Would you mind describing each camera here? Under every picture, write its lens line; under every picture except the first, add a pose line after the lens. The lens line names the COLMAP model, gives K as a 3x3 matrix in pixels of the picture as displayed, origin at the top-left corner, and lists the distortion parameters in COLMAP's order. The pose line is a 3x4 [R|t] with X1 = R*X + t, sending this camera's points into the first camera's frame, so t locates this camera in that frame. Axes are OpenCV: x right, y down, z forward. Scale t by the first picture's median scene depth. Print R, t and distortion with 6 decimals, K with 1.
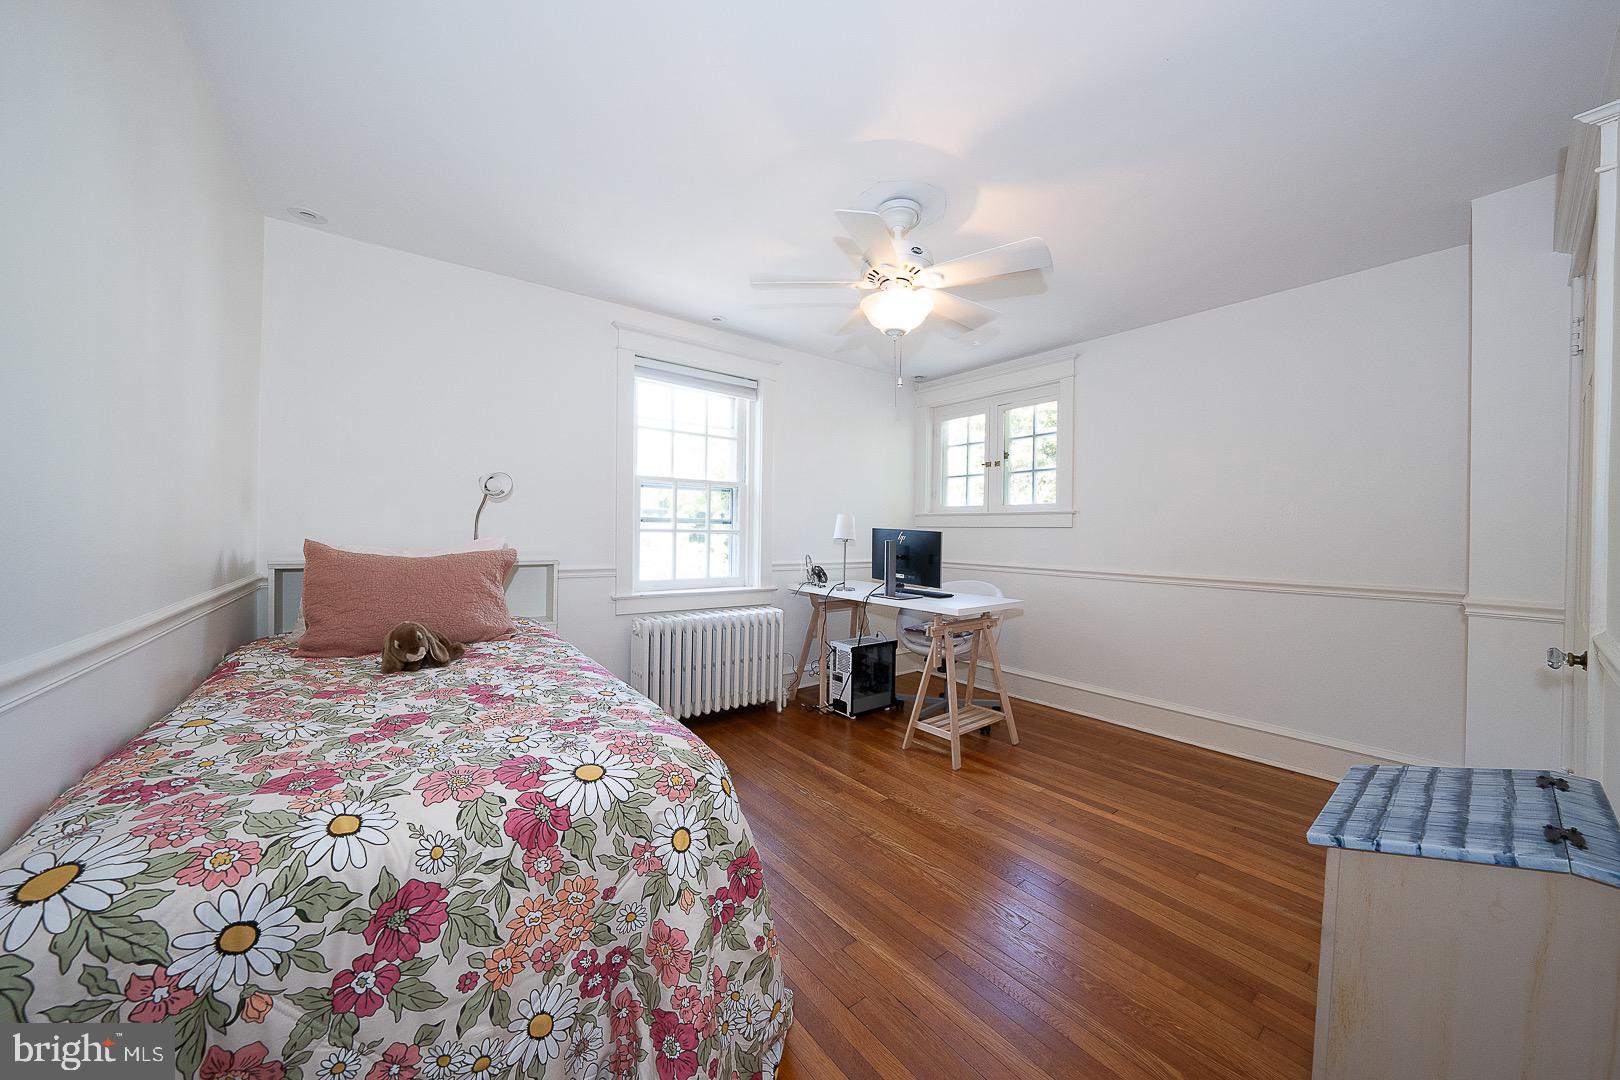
lens RADIAL K [[557.0, 0, 807.9], [0, 557.0, 534.2], [0, 0, 1]] dist [-0.025484, 0.005229]
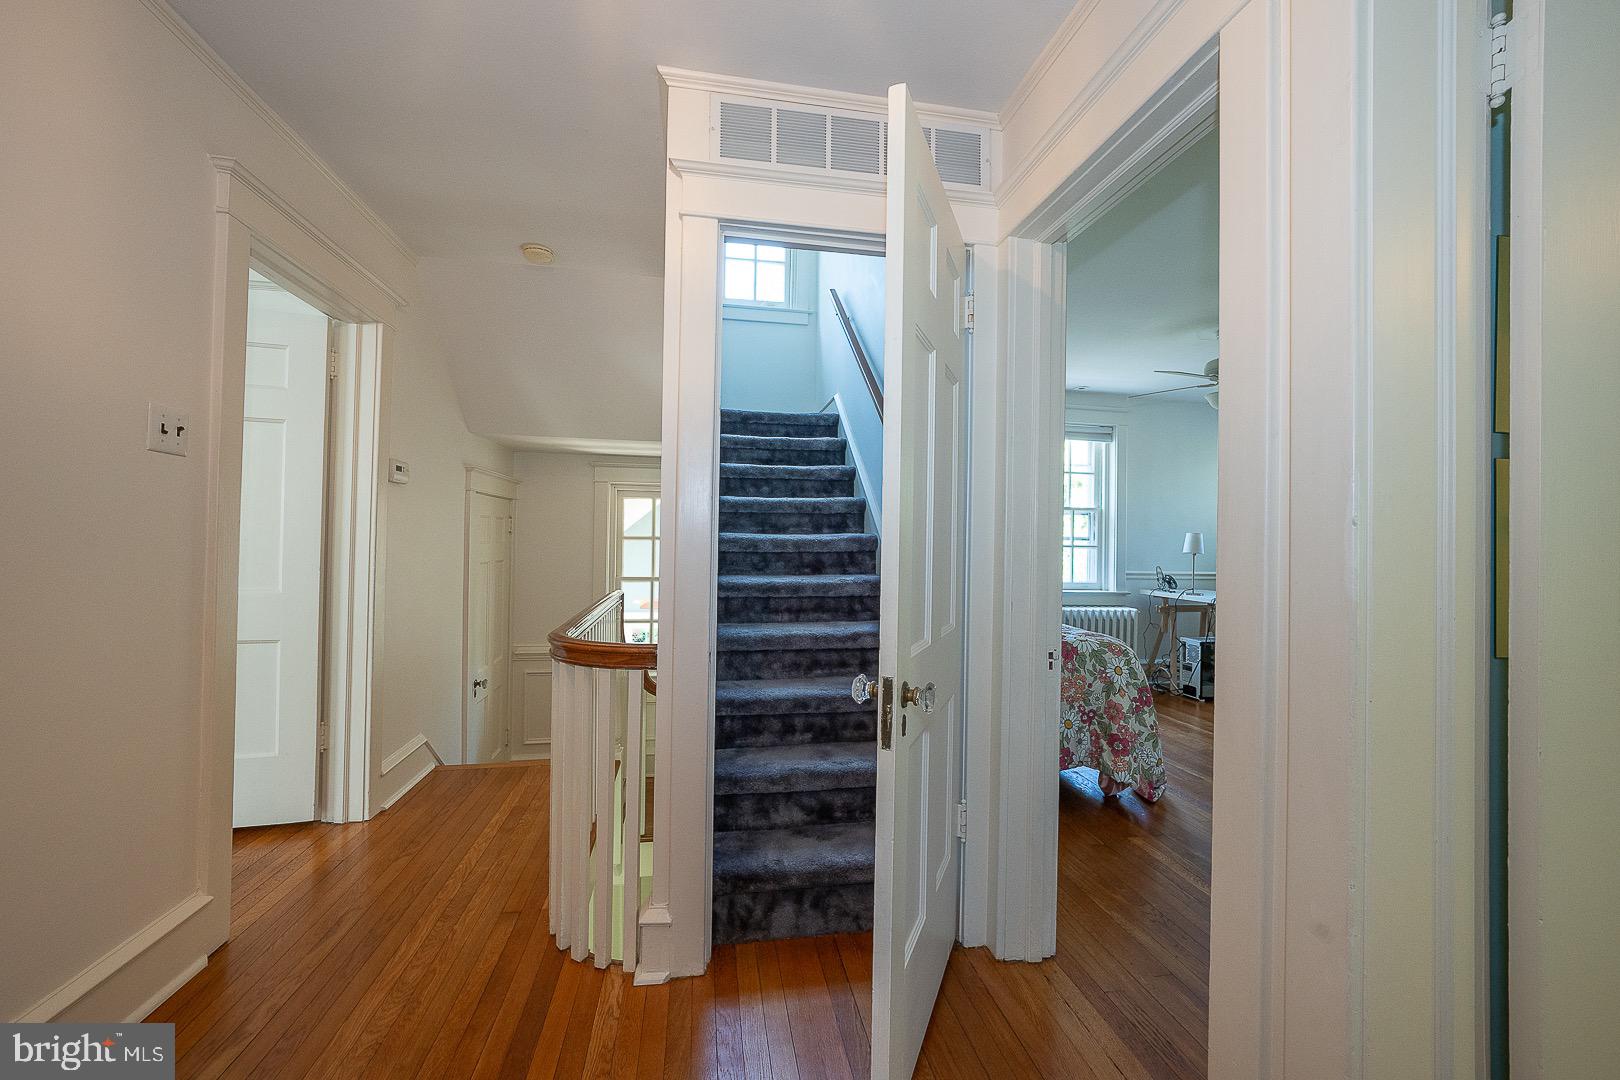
lens RADIAL K [[645.9, 0, 810.0], [0, 645.9, 540.0], [0, 0, 1]] dist [-0.000081, 0.000000]
pose [[0.892508, -0.001731, -0.451029, -0.153916], [-0.005331, 0.999882, -0.014387, 0.015463], [0.451001, 0.015245, 0.892393, -2.175190]]
